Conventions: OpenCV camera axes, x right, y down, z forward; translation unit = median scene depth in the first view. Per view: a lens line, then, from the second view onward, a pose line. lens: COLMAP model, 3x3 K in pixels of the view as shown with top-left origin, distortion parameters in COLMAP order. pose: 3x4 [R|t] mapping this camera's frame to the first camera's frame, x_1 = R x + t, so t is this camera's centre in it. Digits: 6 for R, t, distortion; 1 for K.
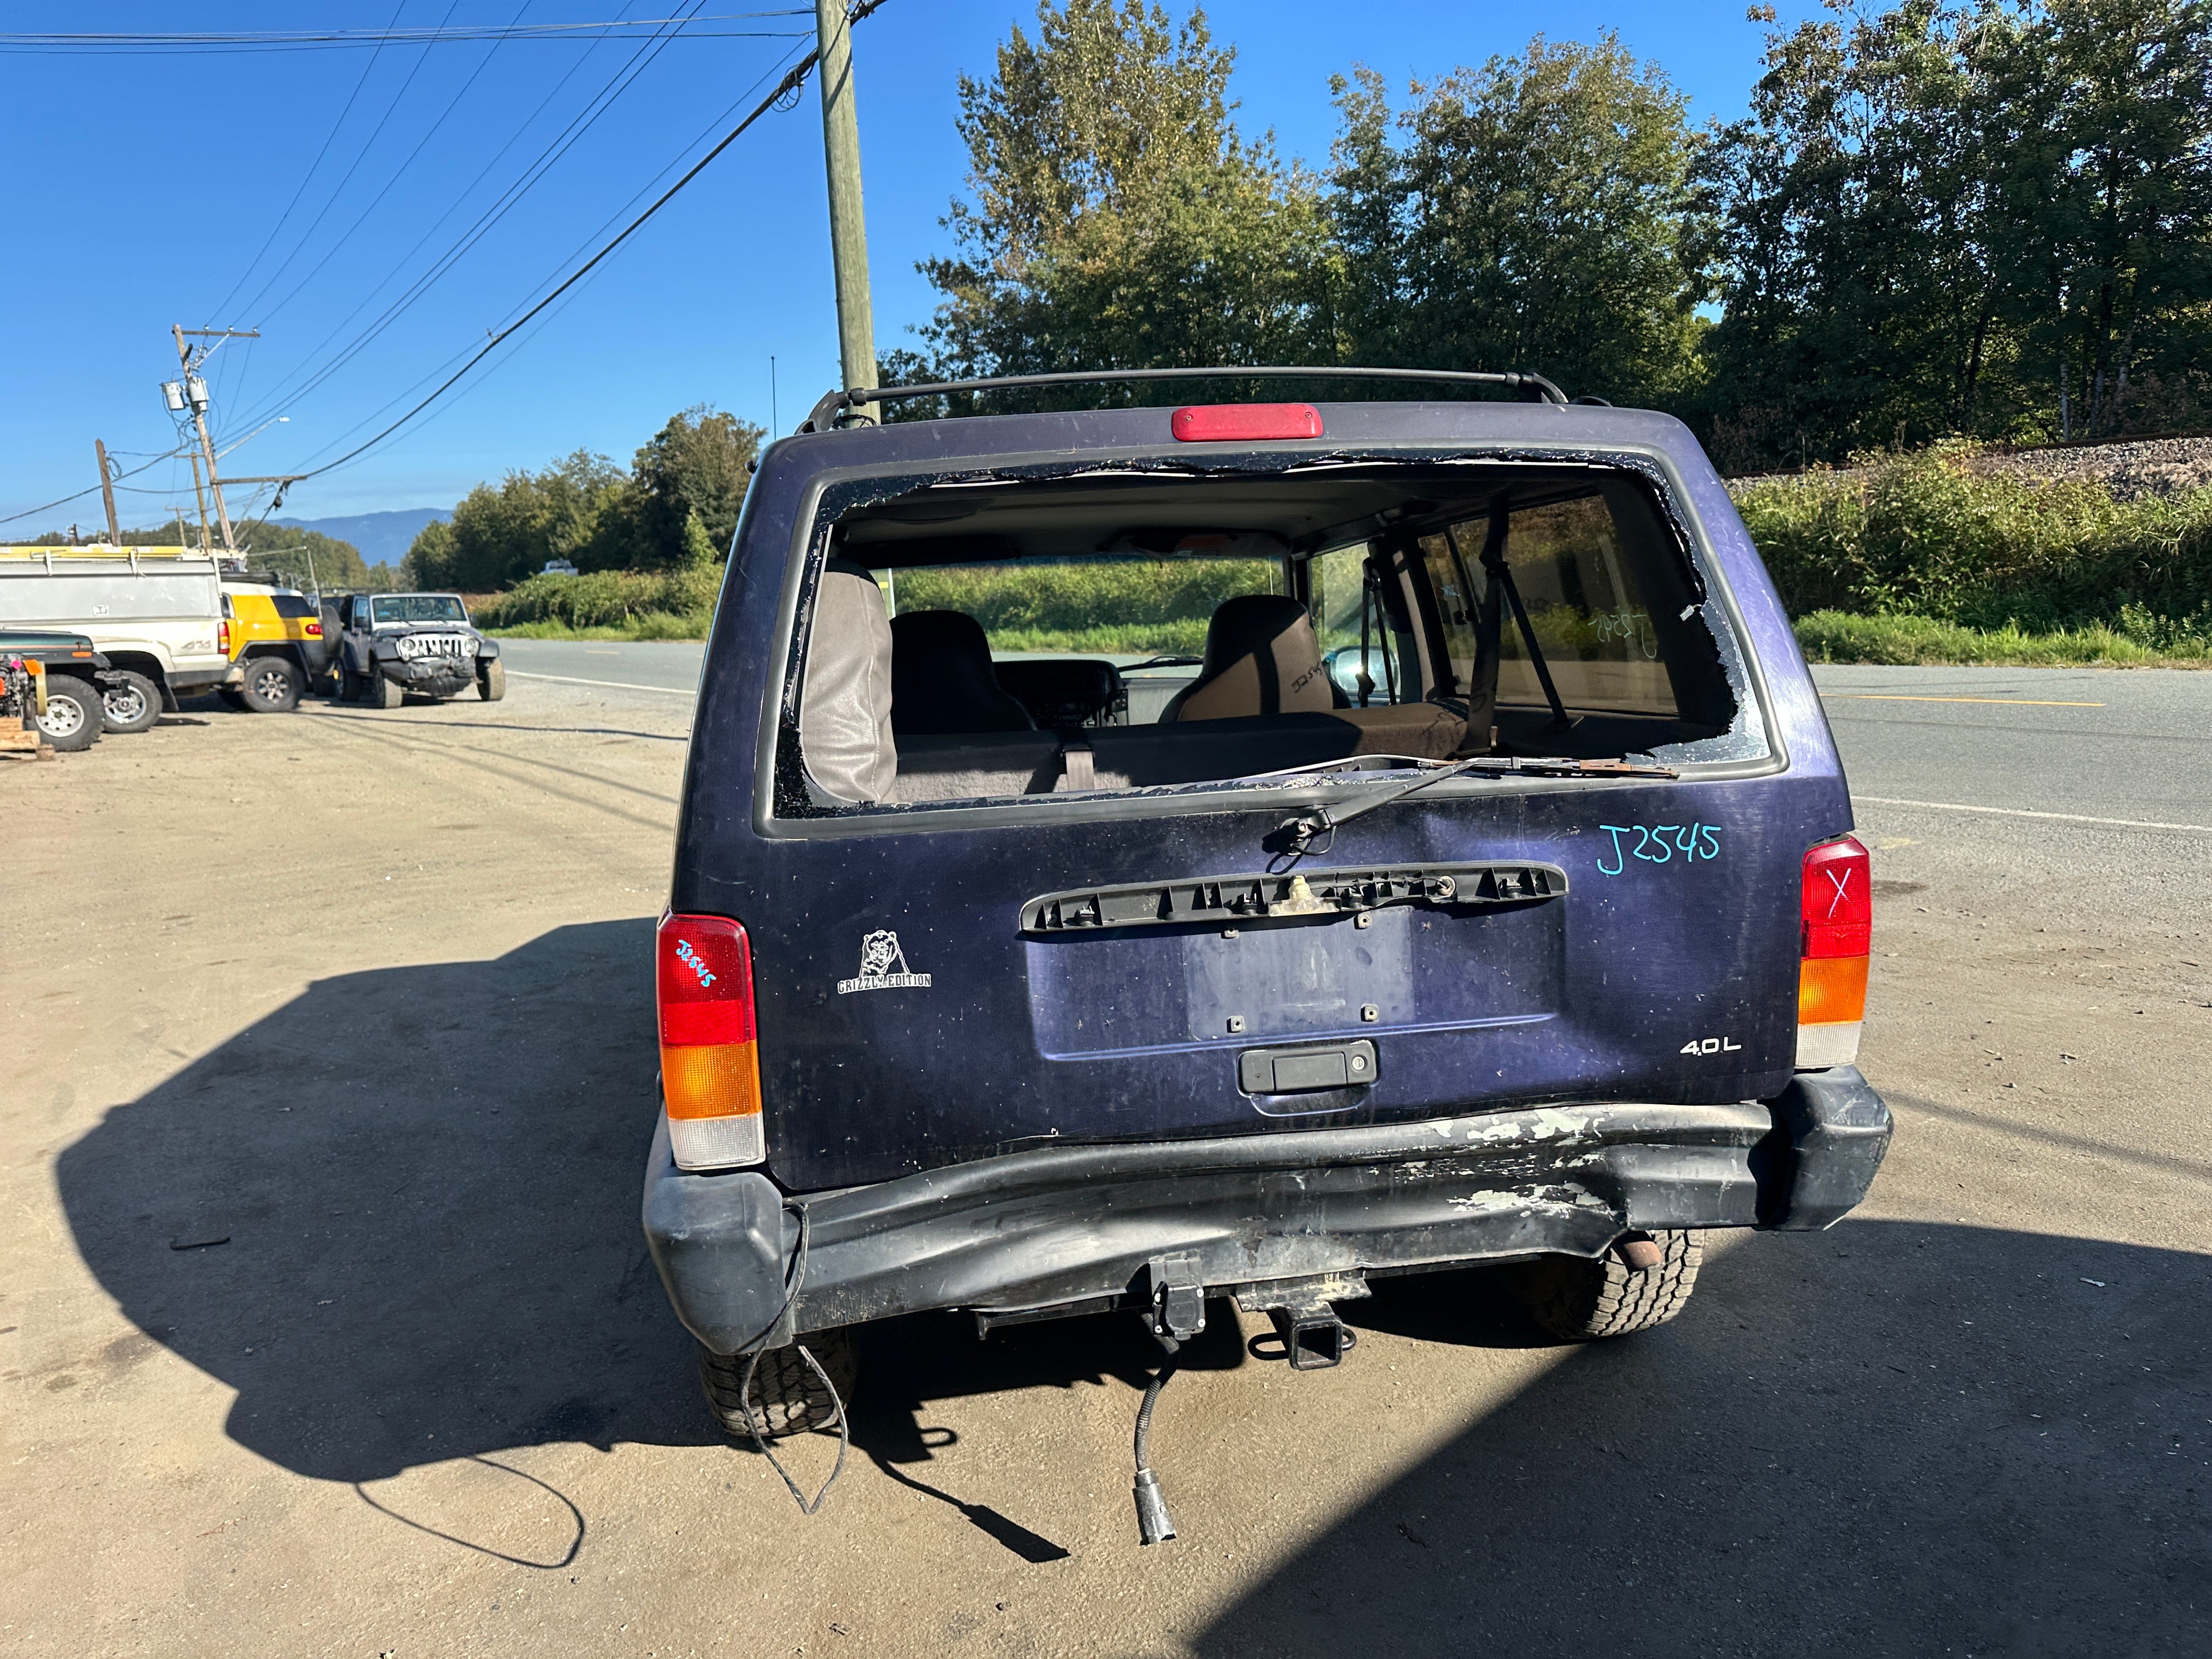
lens RADIAL K [[1559.2, 0, 1112.0], [0, 1559.2, 820.2], [0, 0, 1]] dist [0.030683, -0.035069]
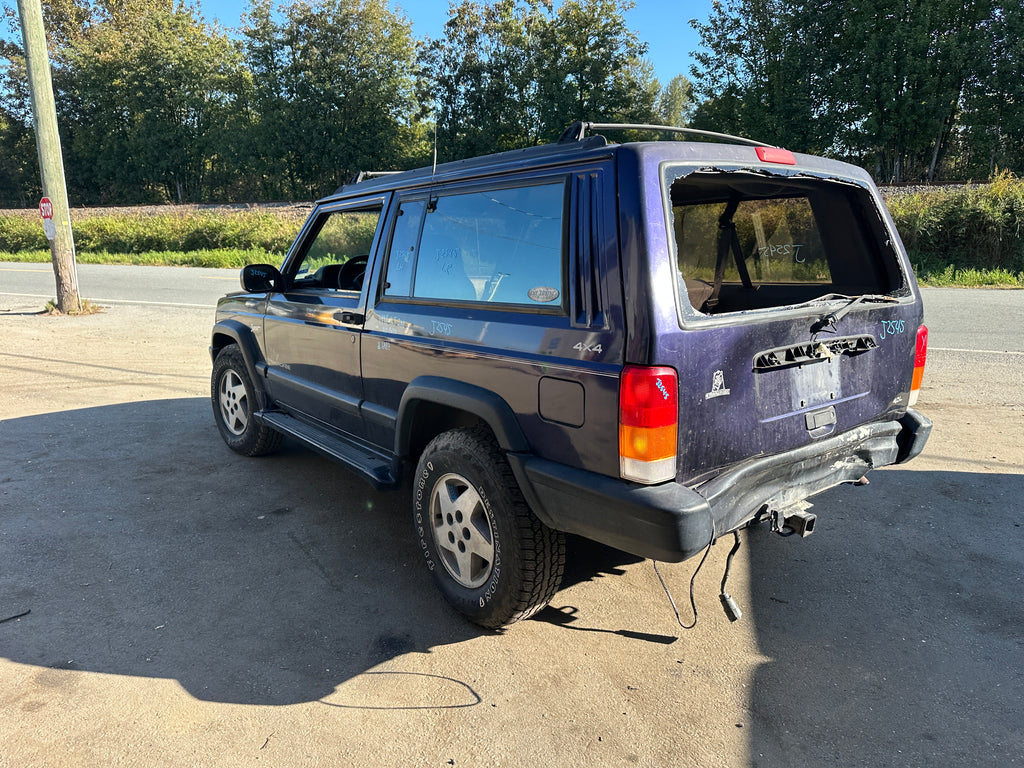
lens RADIAL K [[721.8, 0, 513.9], [0, 721.8, 386.8], [0, 0, 1]] dist [0.030683, -0.035069]
pose [[0.872480, -0.059691, 0.484991, -0.113391], [0.035982, 0.997664, 0.058060, 0.002896], [-0.487324, -0.033206, 0.872590, 0.027473]]
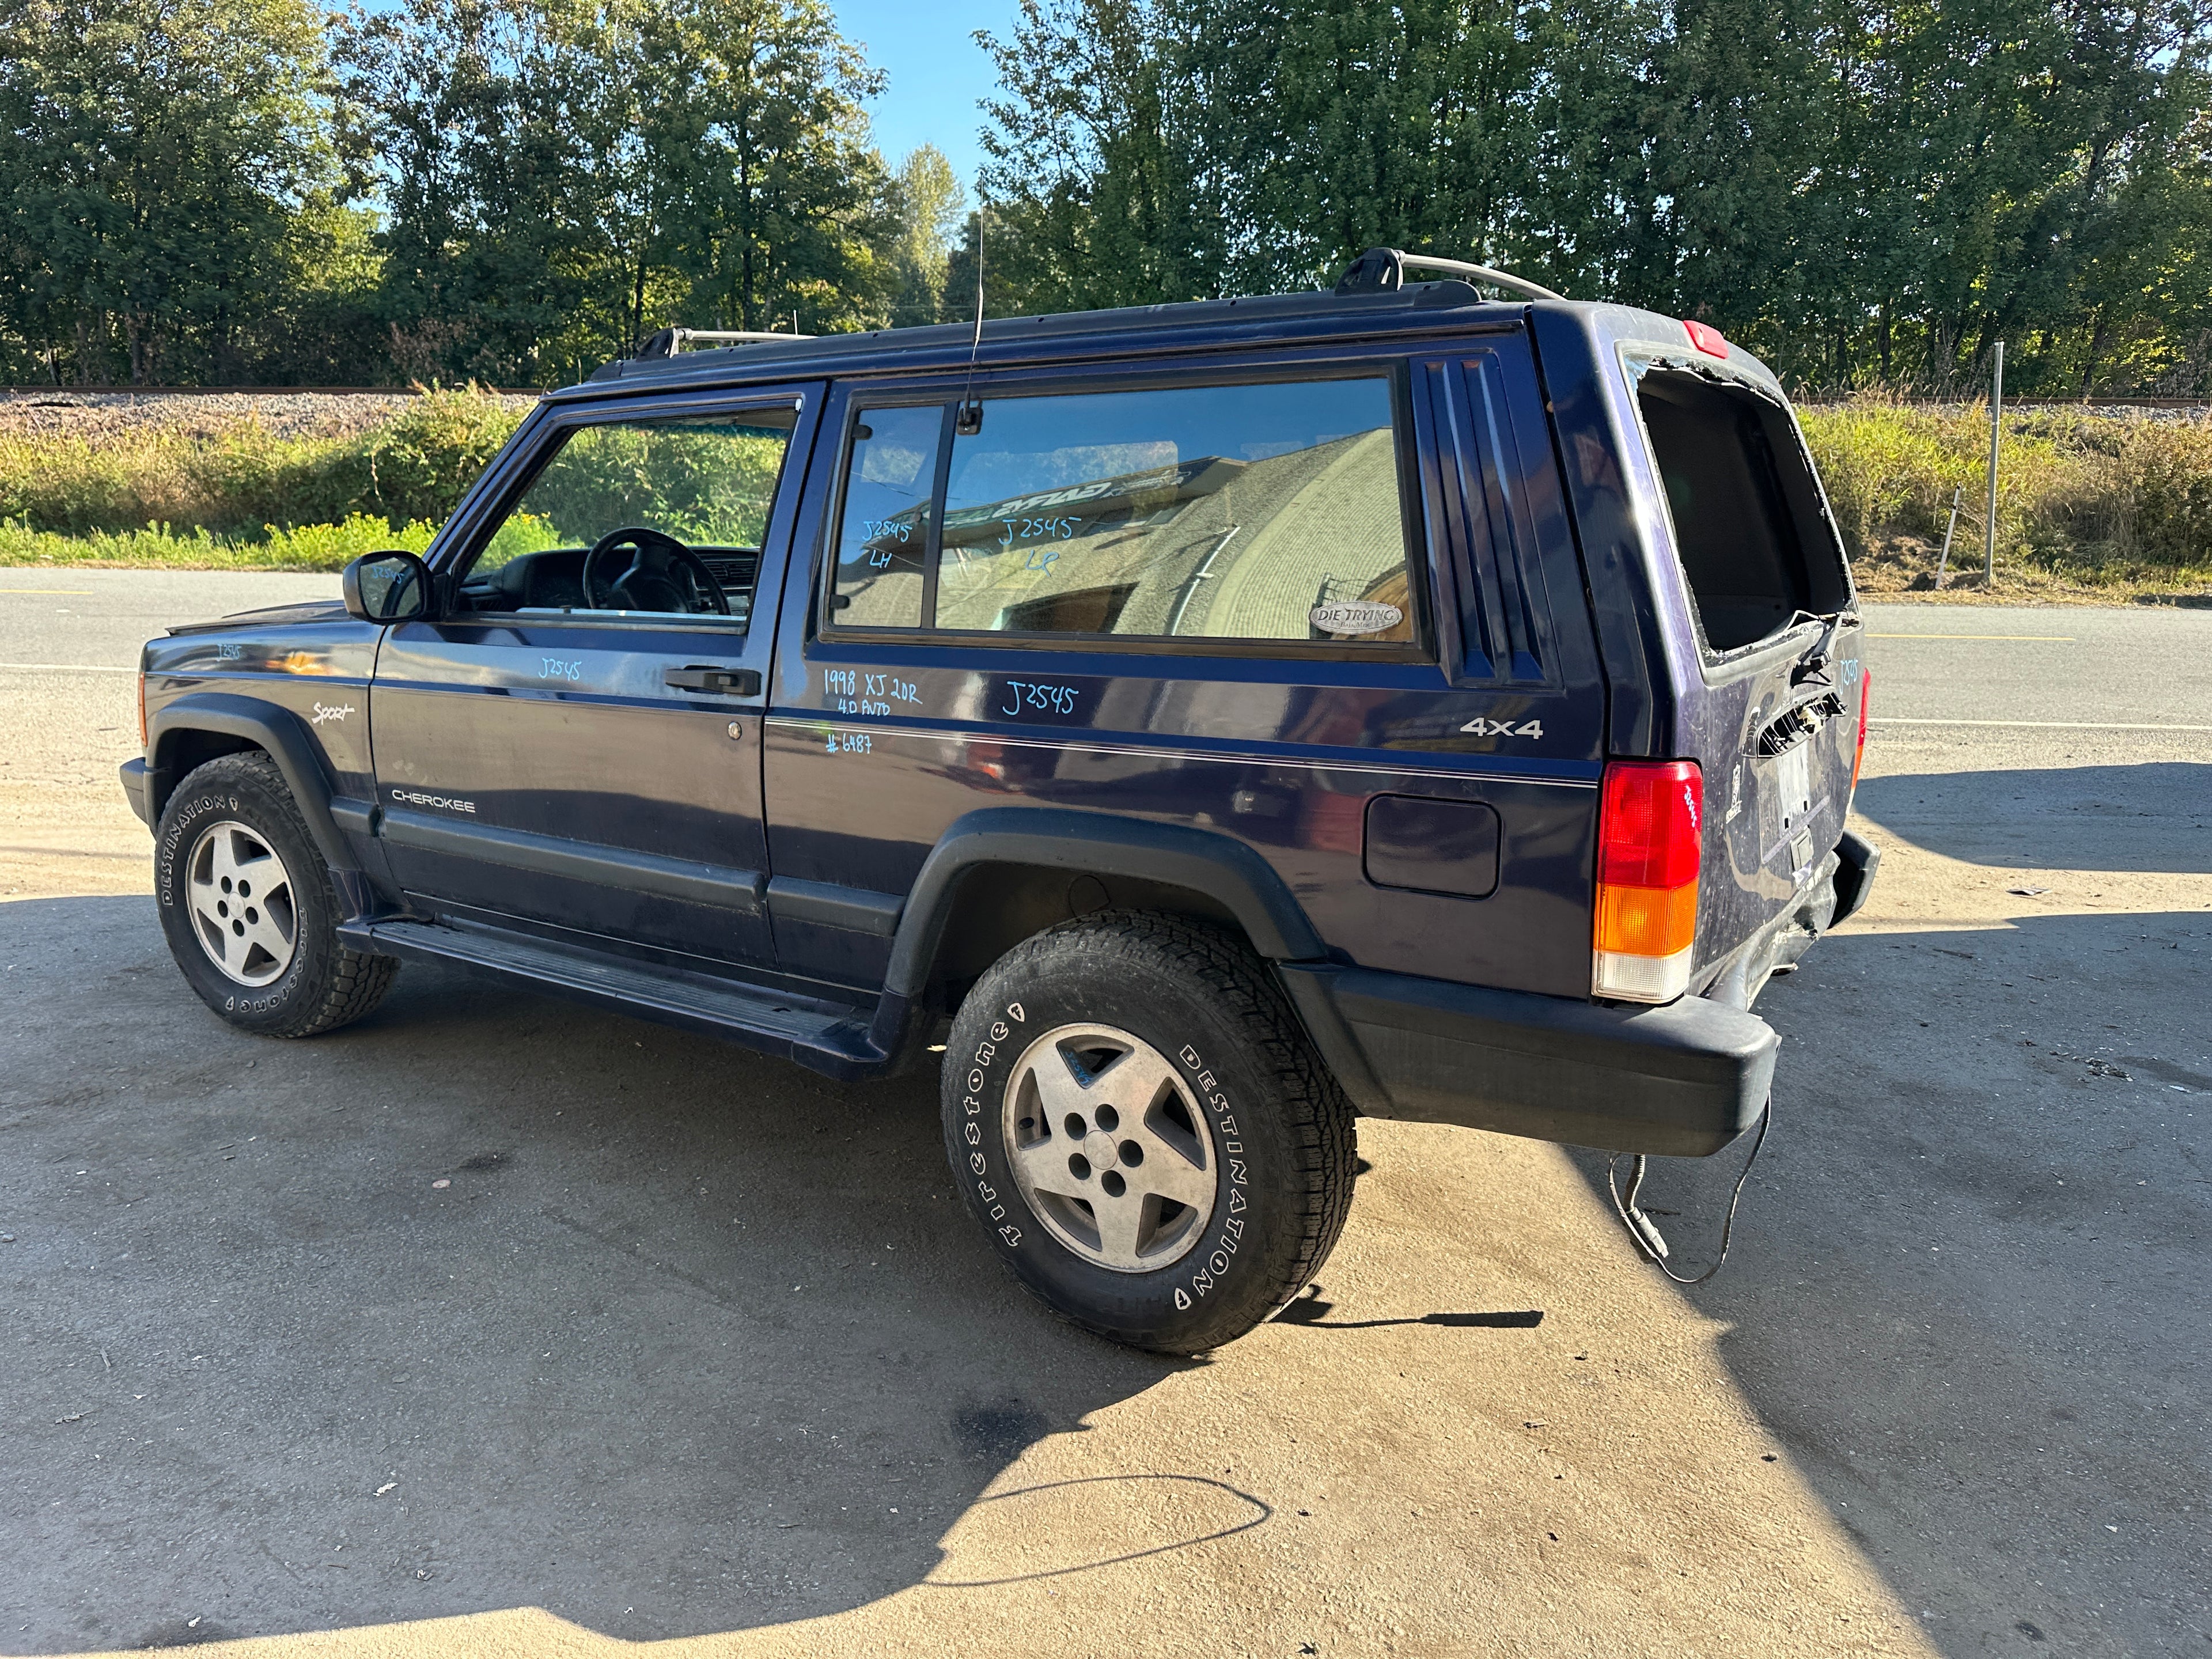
lens RADIAL K [[1559.2, 0, 1106.2], [0, 1559.2, 839.4], [0, 0, 1]] dist [0.030683, -0.035069]
pose [[0.669639, -0.112958, 0.734047, -0.160292], [0.069212, 0.993556, 0.089753, -0.001029], [-0.739455, -0.009297, 0.673142, 0.069870]]
